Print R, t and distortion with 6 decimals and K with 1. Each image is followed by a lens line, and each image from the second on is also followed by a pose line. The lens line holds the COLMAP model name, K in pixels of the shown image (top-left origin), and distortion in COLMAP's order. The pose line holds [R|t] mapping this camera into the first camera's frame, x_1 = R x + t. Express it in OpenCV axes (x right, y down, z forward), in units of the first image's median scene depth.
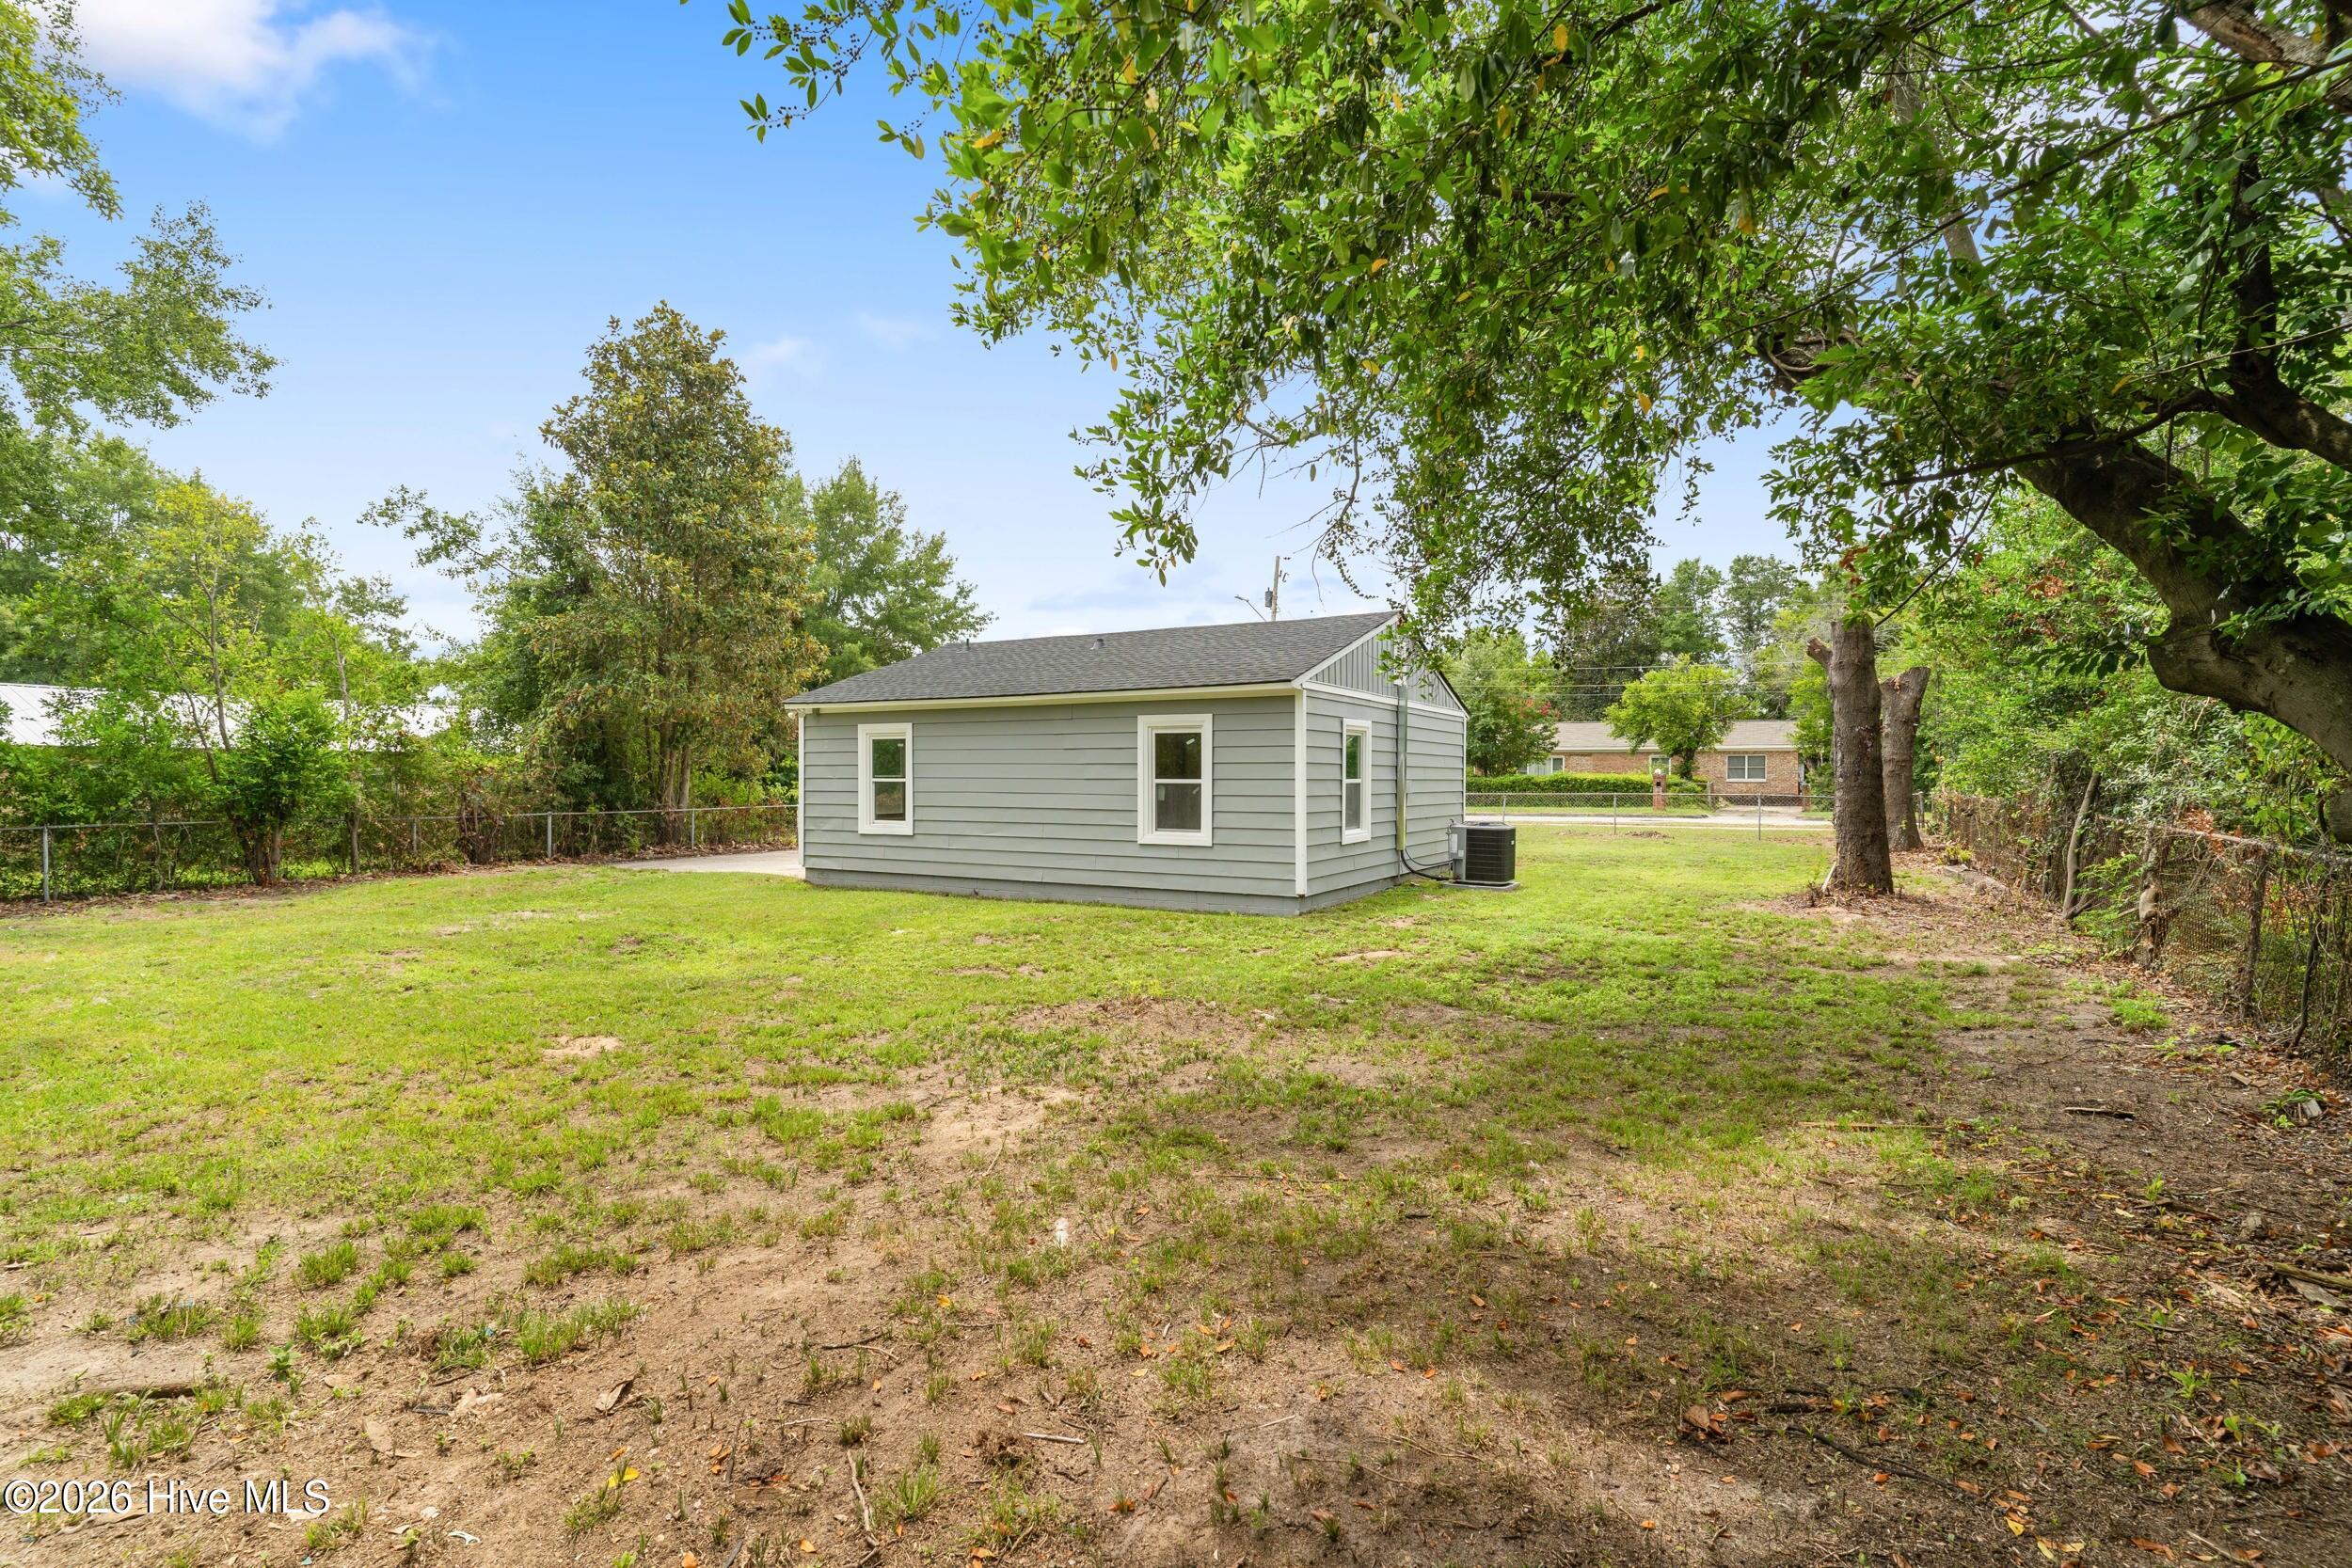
lens RADIAL K [[1141.3, 0, 1173.9], [0, 1141.3, 785.0], [0, 0, 1]] dist [-0.002422, -0.000486]
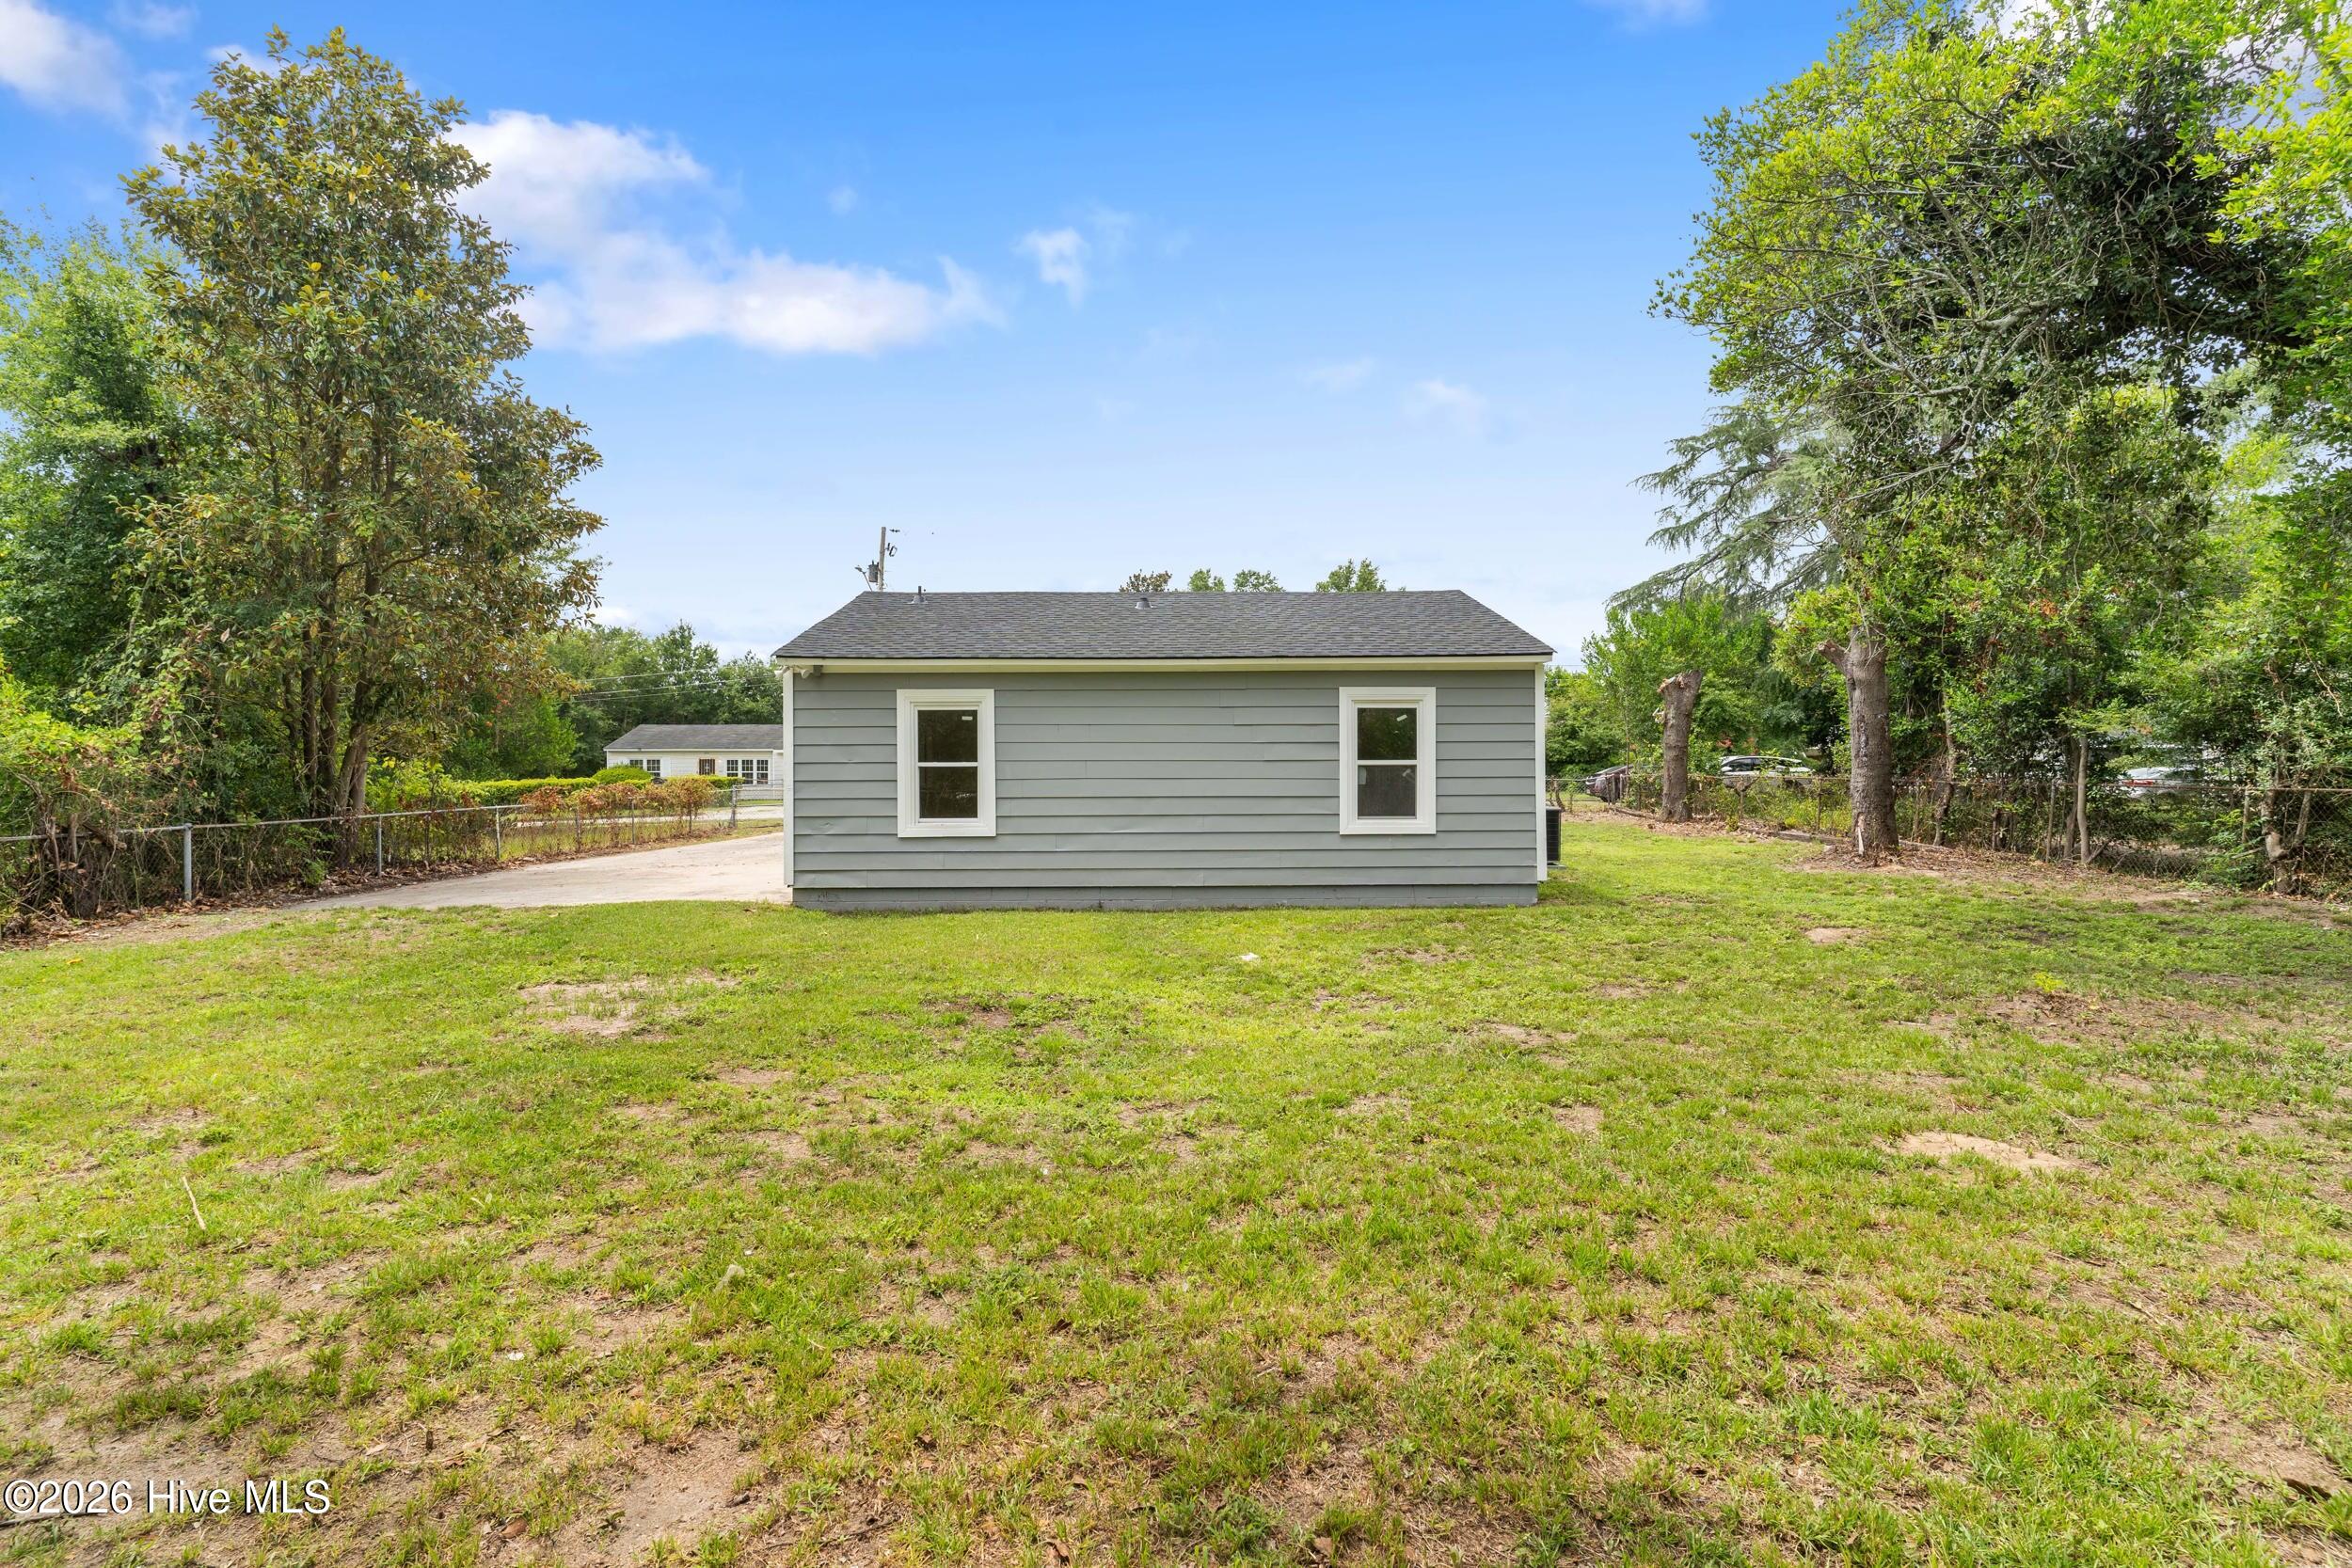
lens RADIAL K [[1070.3, 0, 1176.1], [0, 1070.3, 769.4], [0, 0, 1]] dist [-0.003754, -0.000226]
pose [[0.854217, -0.011034, 0.519800, -0.496738], [0.010029, 0.999938, 0.004744, -0.003133], [-0.519820, 0.001161, 0.854275, 0.322763]]
